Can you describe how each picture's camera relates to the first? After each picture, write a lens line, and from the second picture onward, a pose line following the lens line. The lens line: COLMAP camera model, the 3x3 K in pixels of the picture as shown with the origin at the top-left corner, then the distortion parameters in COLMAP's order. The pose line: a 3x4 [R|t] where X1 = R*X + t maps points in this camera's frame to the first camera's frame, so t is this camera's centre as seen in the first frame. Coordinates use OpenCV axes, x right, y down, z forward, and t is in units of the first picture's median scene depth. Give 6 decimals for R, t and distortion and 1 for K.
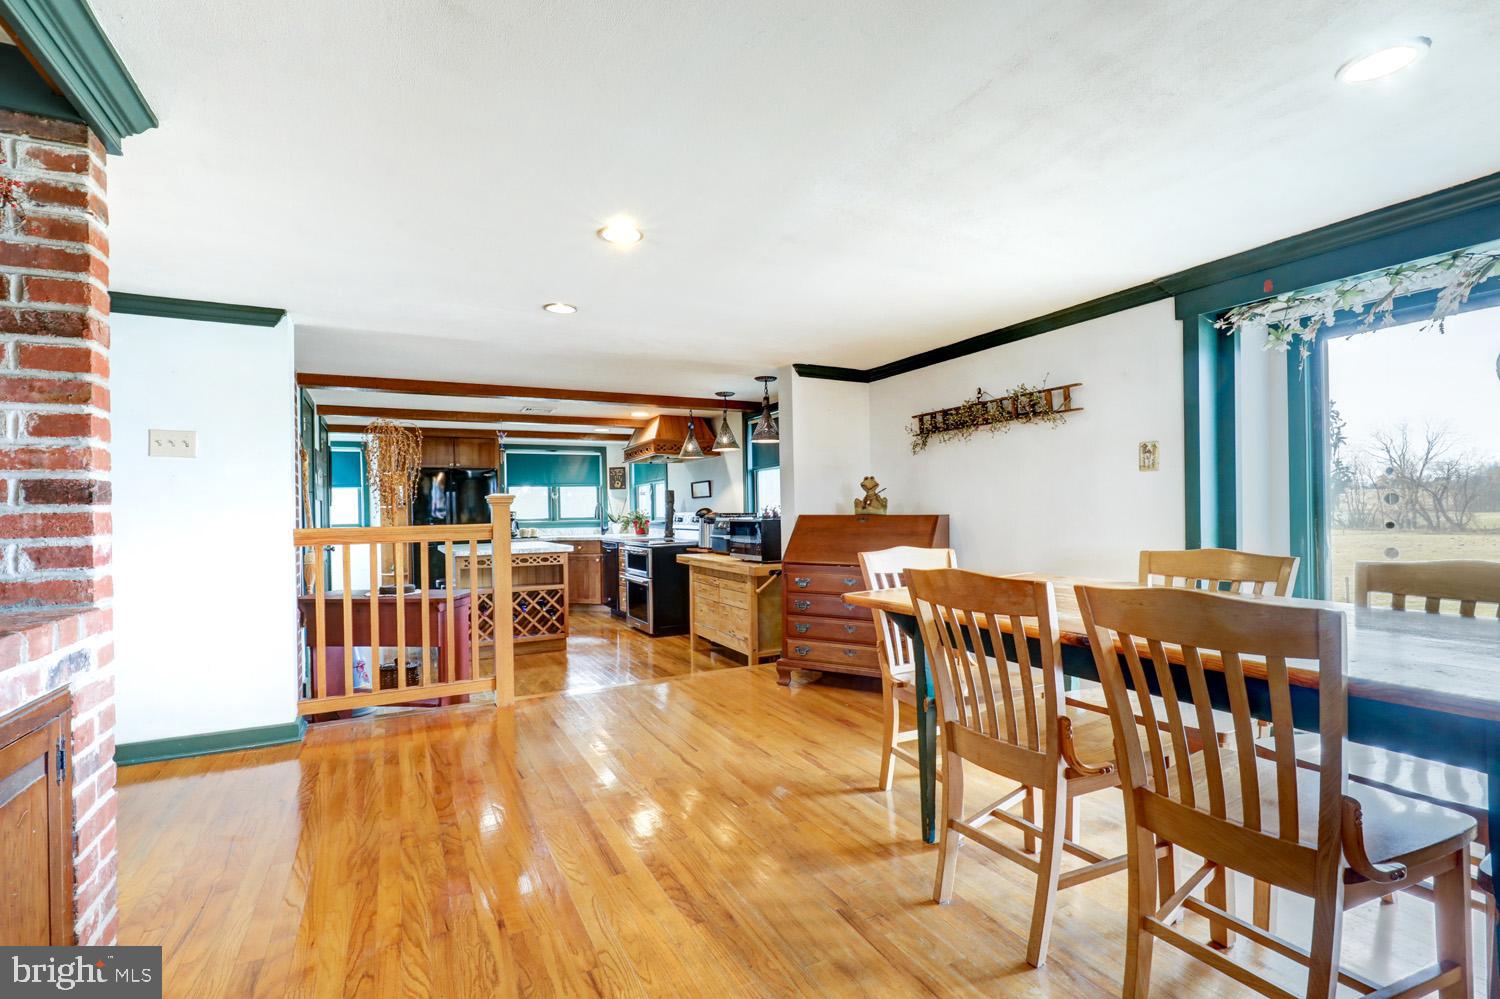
lens RADIAL K [[681.2, 0, 752.3], [0, 681.2, 512.4], [0, 0, 1]] dist [0.000058, 0.000076]
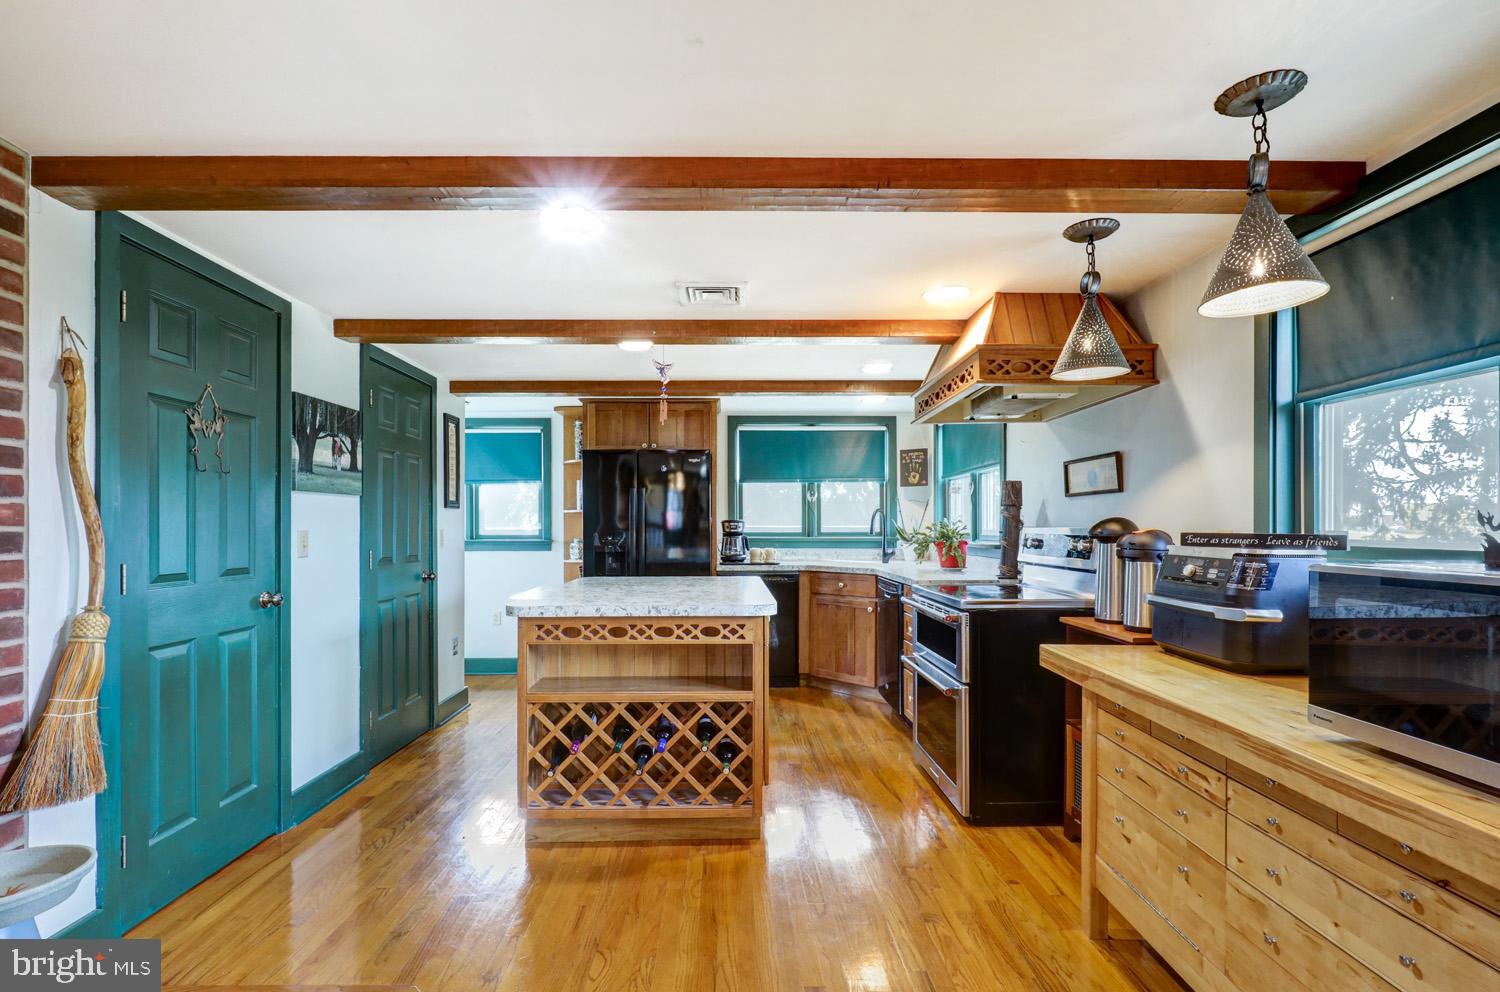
lens RADIAL K [[700.9, 0, 735.4], [0, 700.9, 526.5], [0, 0, 1]] dist [-0.000110, 0.000068]
pose [[0.888792, 0.018537, -0.457936, -0.068700], [-0.017293, 0.999827, 0.006909, -0.000417], [0.457985, 0.001778, 0.888958, 0.476037]]
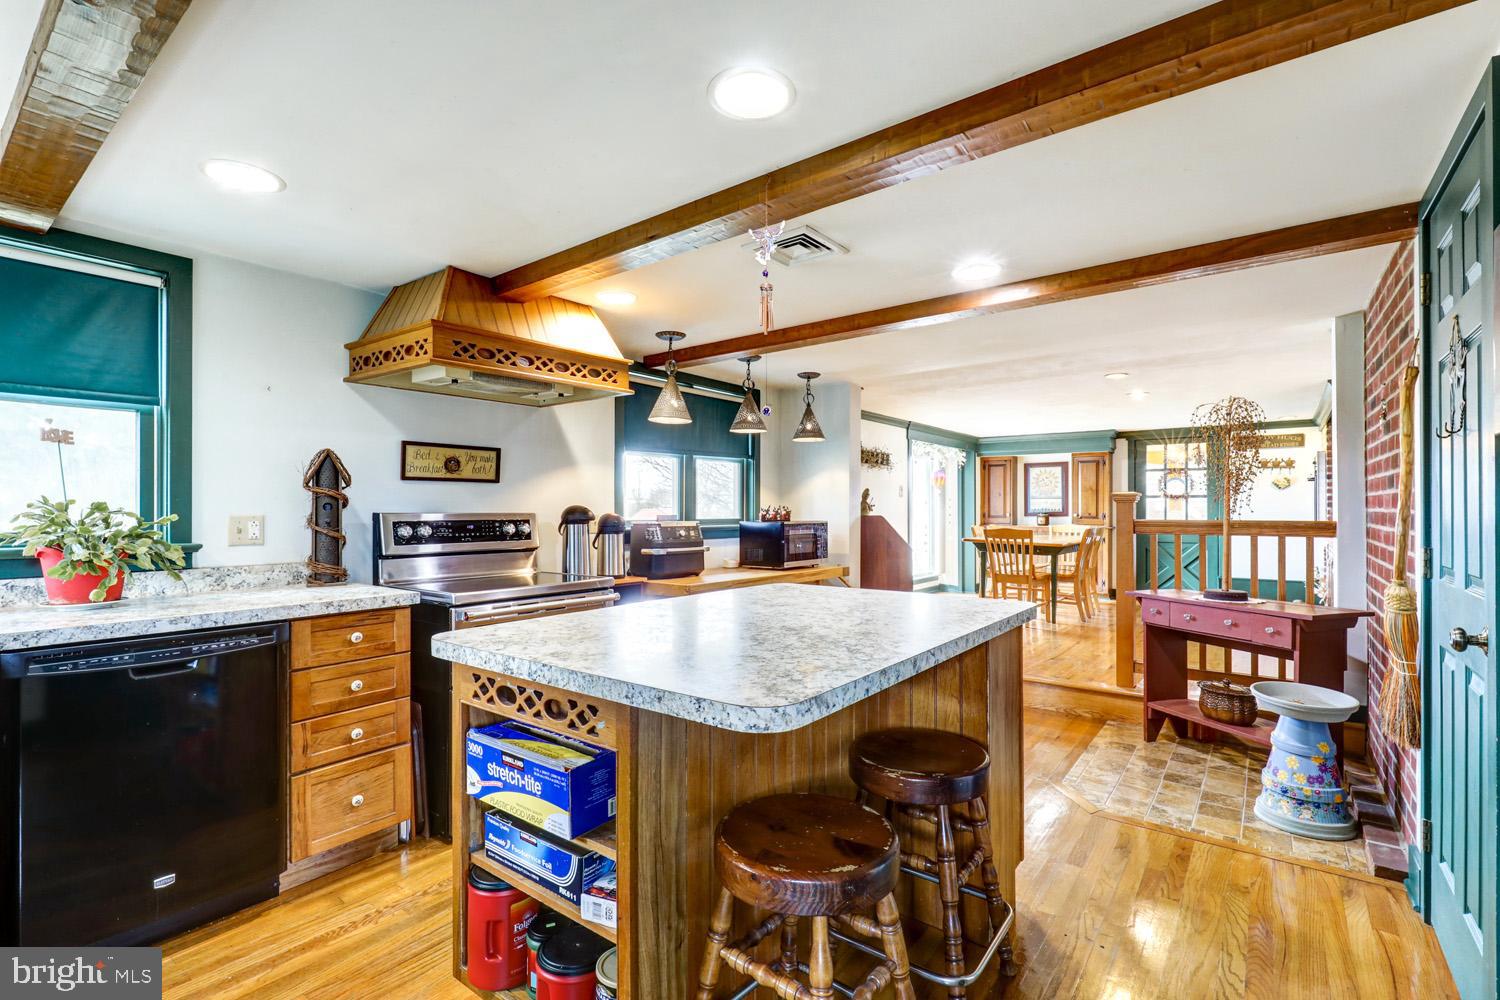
lens RADIAL K [[681.2, 0, 752.3], [0, 681.2, 512.9], [0, 0, 1]] dist [0.000058, 0.000076]
pose [[-0.418708, 0.014997, 0.907997, -0.531923], [0.011283, 0.999872, -0.011311, 0.006217], [-0.908051, 0.005509, -0.418824, 0.956377]]
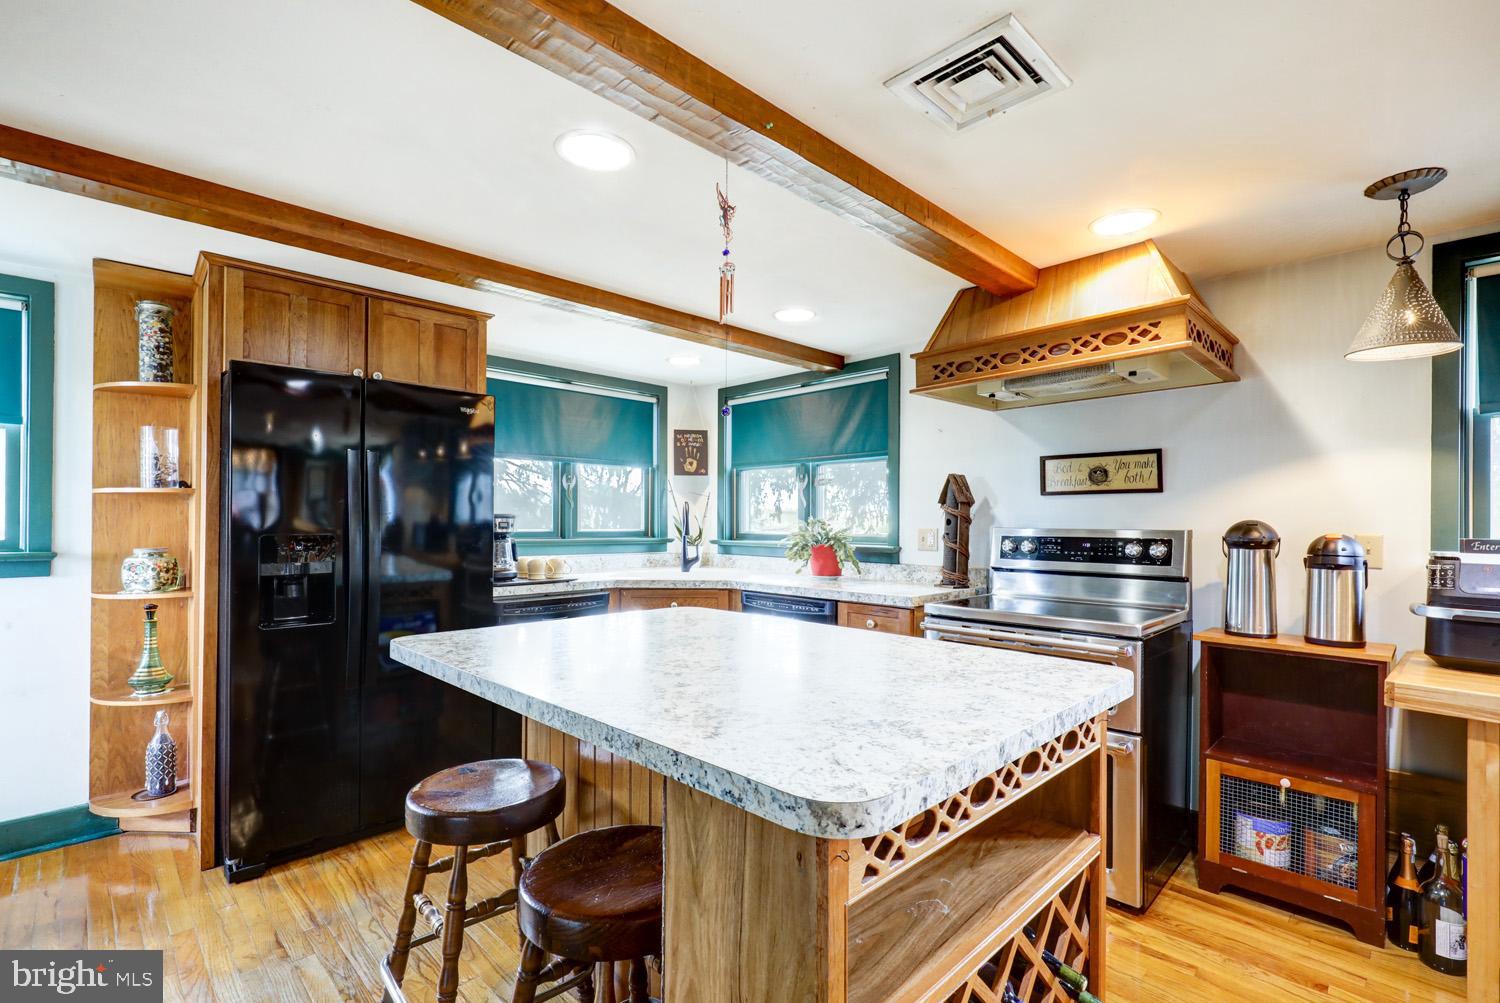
lens RADIAL K [[681.2, 0, 752.3], [0, 681.2, 514.4], [0, 0, 1]] dist [0.000058, 0.000076]
pose [[0.957618, 0.027593, 0.286717, -0.362175], [-0.023113, 0.999552, -0.018995, 0.002798], [-0.287112, 0.011563, 0.957827, 0.642457]]
